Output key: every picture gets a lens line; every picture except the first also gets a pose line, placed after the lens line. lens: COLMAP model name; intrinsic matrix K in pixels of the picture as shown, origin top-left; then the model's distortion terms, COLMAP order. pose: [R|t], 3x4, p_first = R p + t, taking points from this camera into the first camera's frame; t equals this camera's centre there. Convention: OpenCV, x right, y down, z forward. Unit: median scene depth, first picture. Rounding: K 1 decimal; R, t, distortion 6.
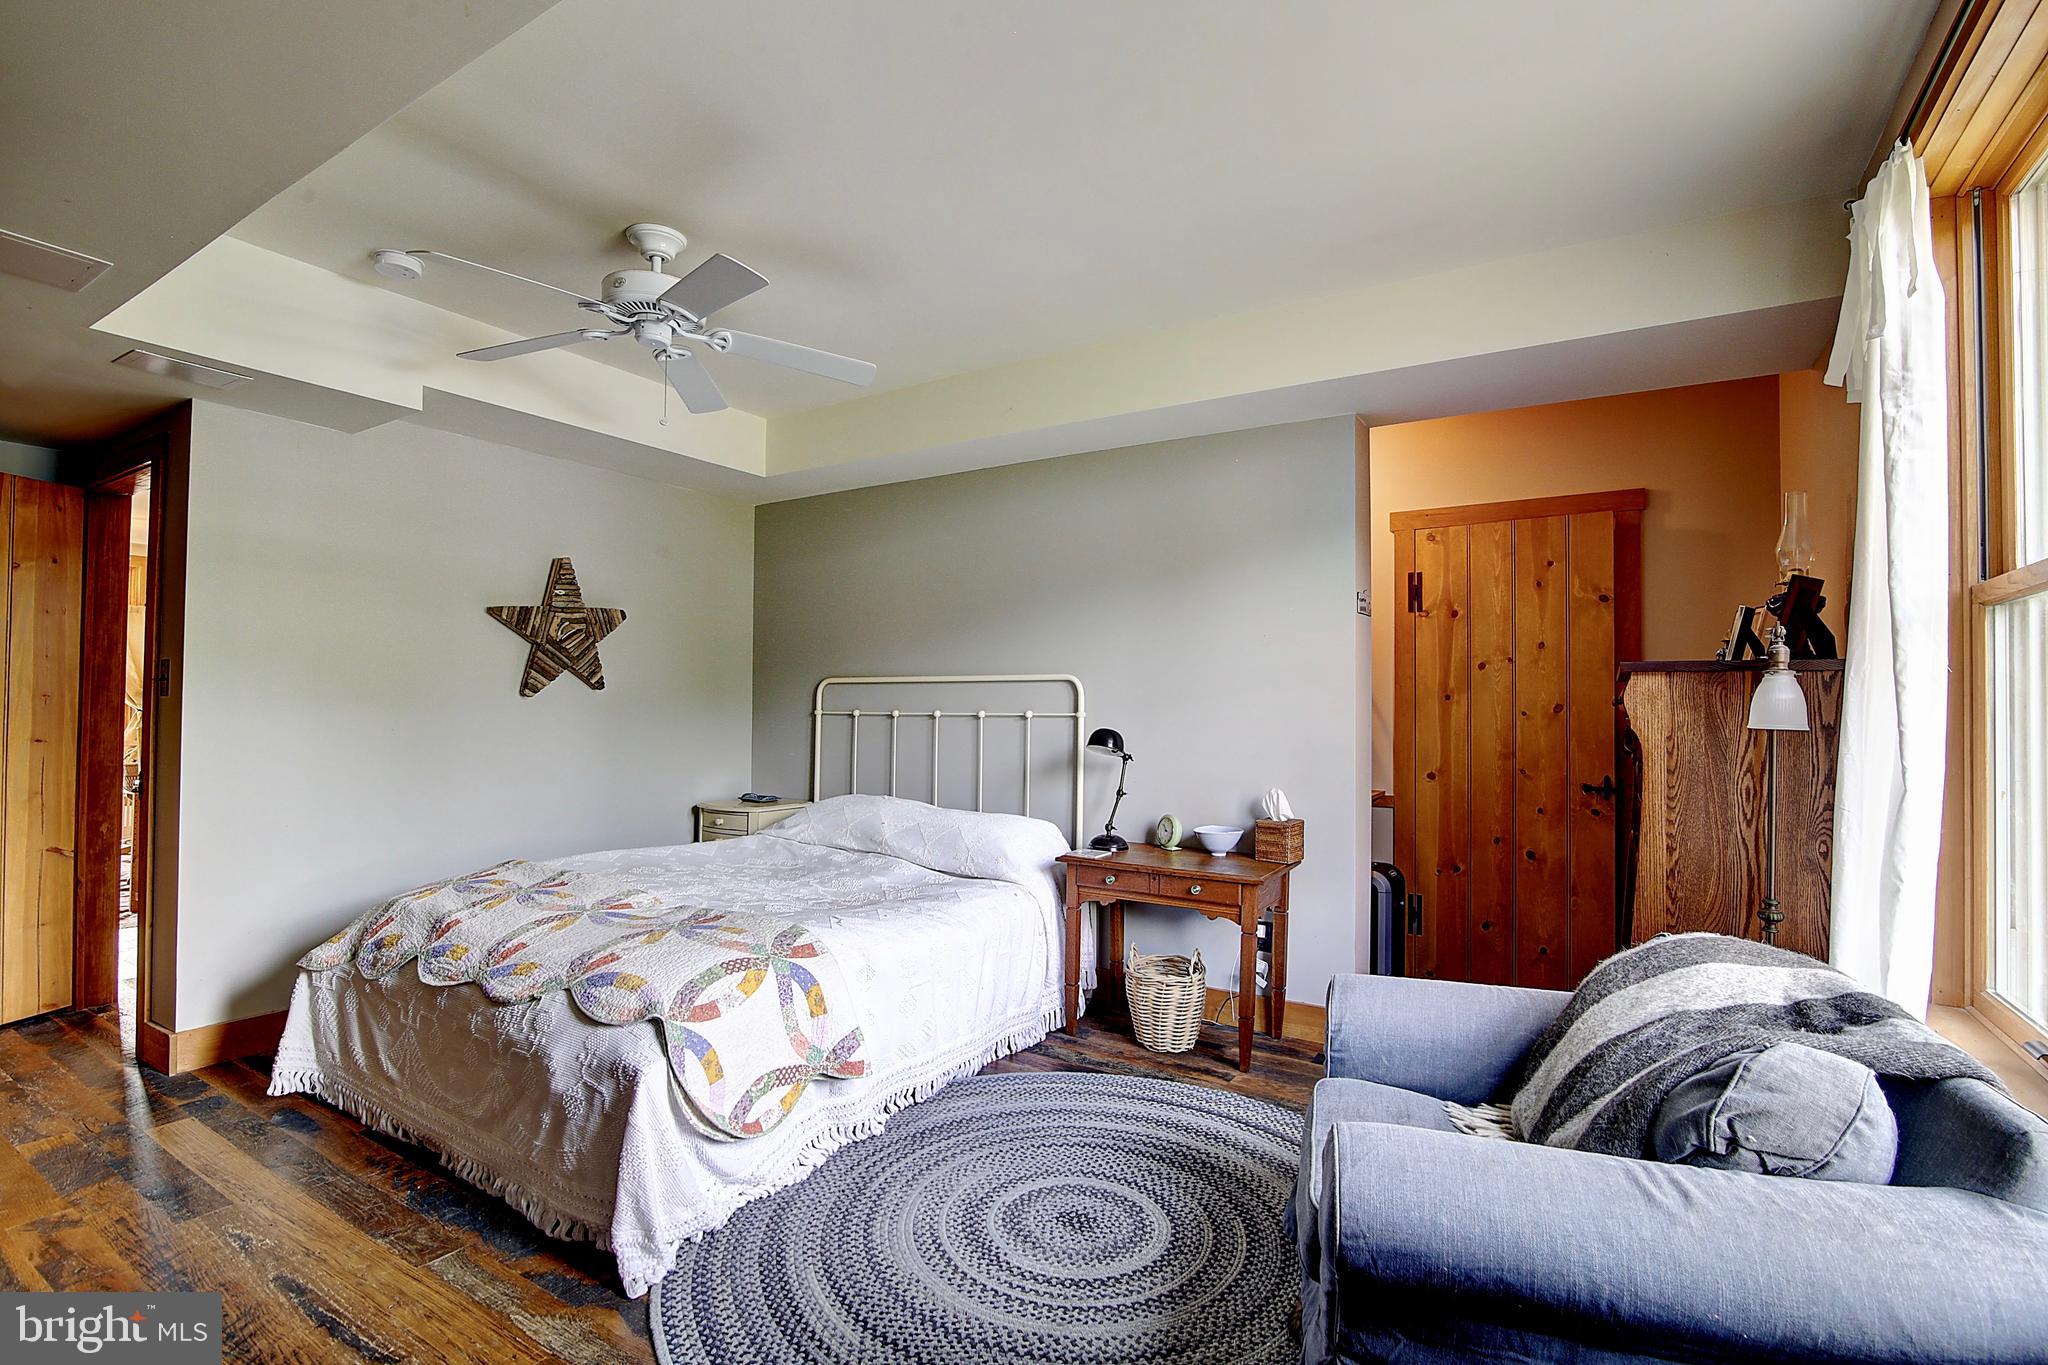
lens RADIAL K [[925.0, 0, 1022.8], [0, 925.0, 684.2], [0, 0, 1]] dist [-0.017886, 0.000953]
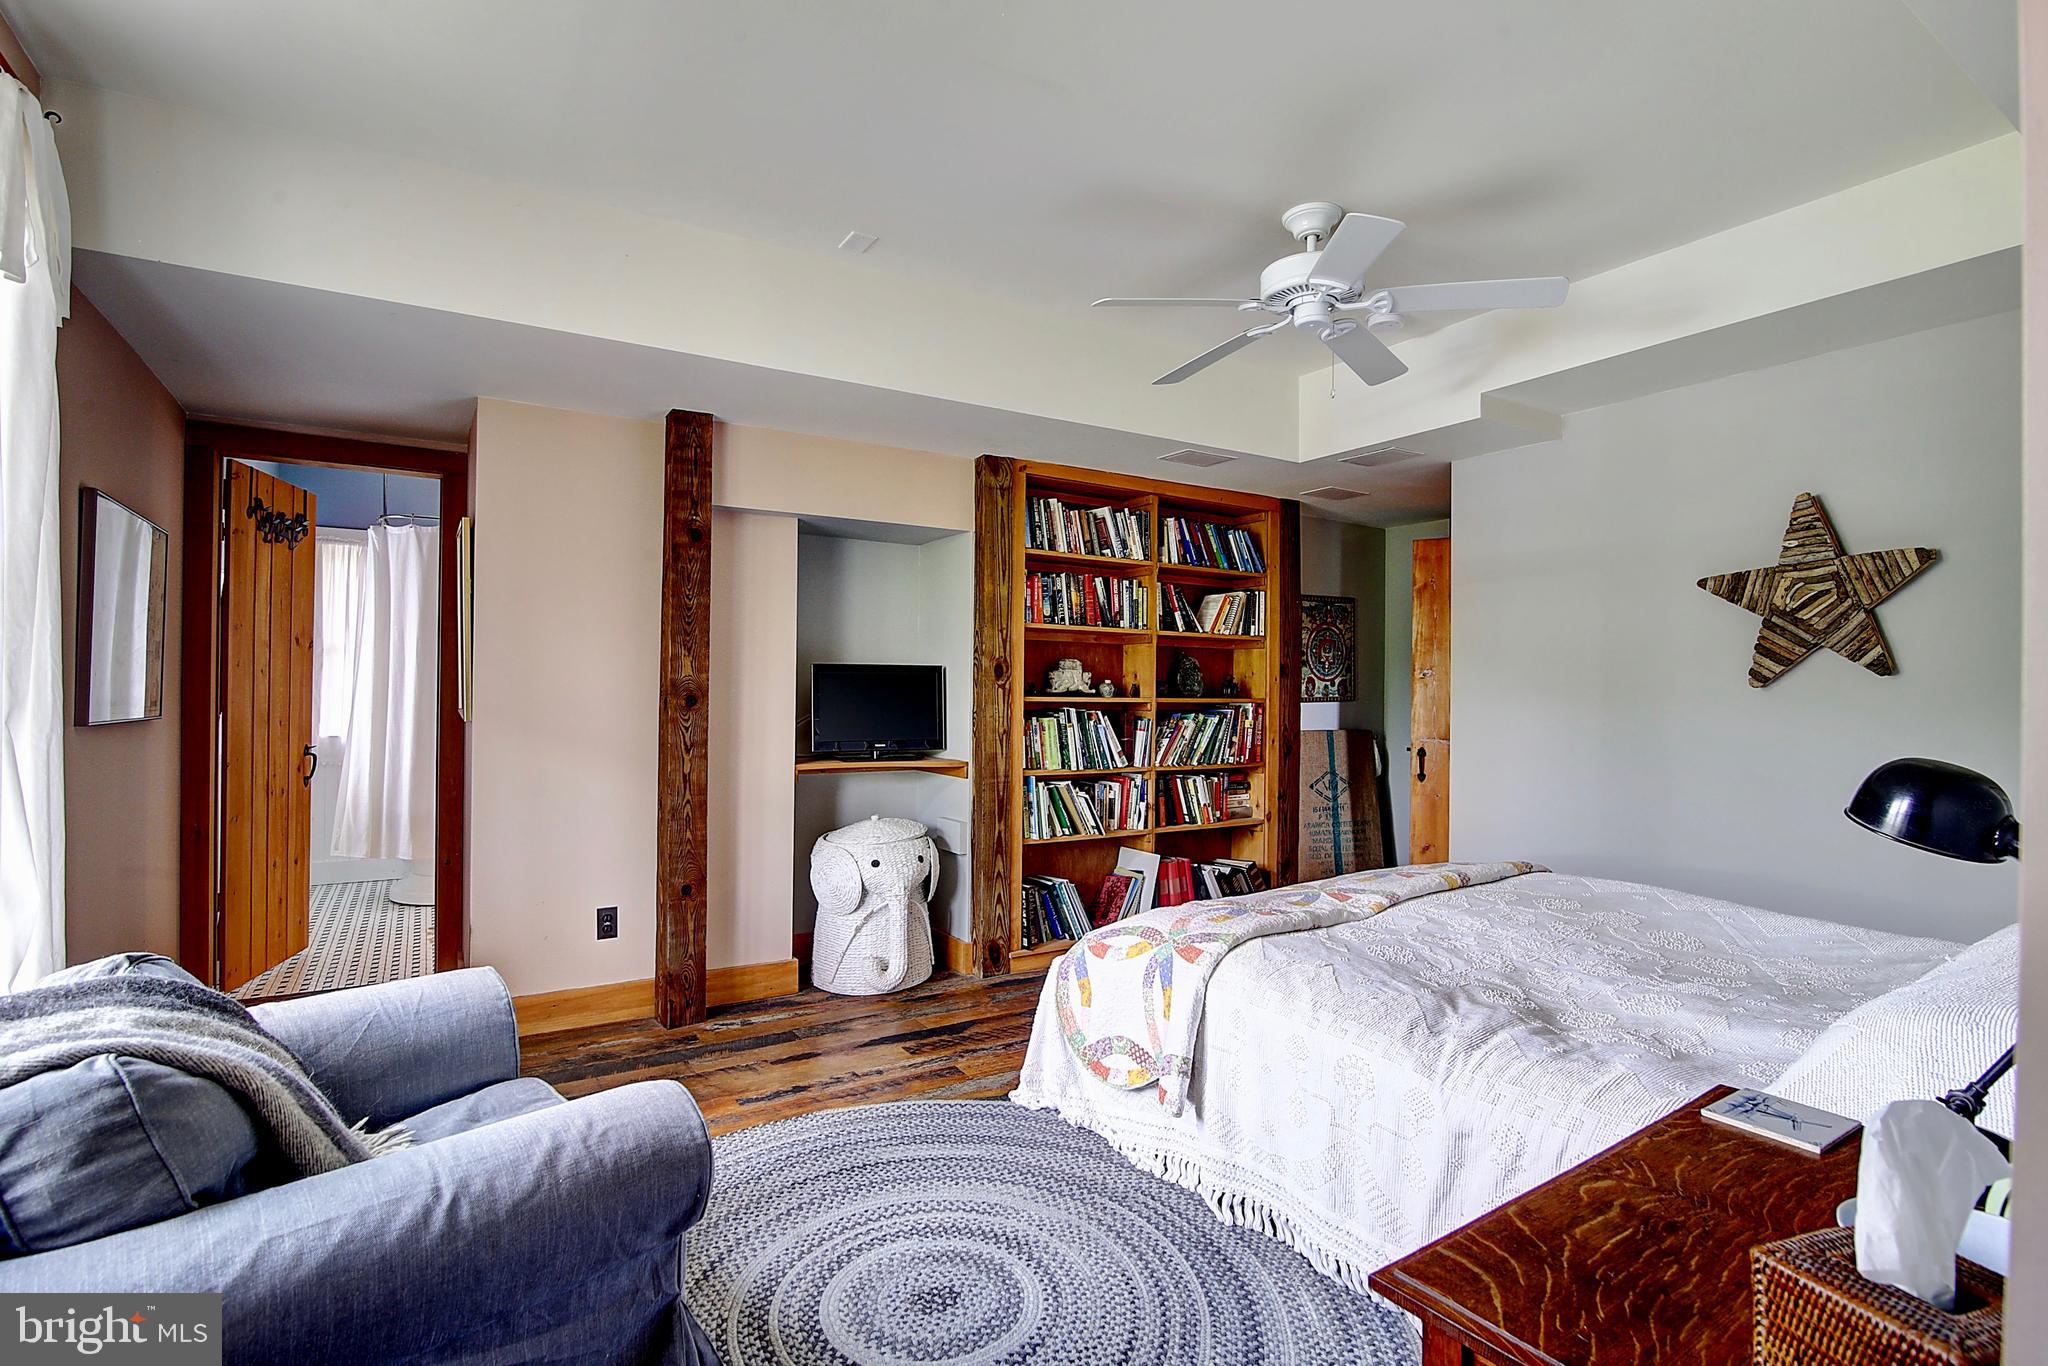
lens RADIAL K [[925.0, 0, 1013.3], [0, 925.0, 696.0], [0, 0, 1]] dist [-0.017886, 0.000953]
pose [[-0.421161, -0.010773, -0.906922, 0.415951], [0.010787, 0.999799, -0.016886, 0.026383], [0.906922, -0.016895, -0.420961, 0.749382]]
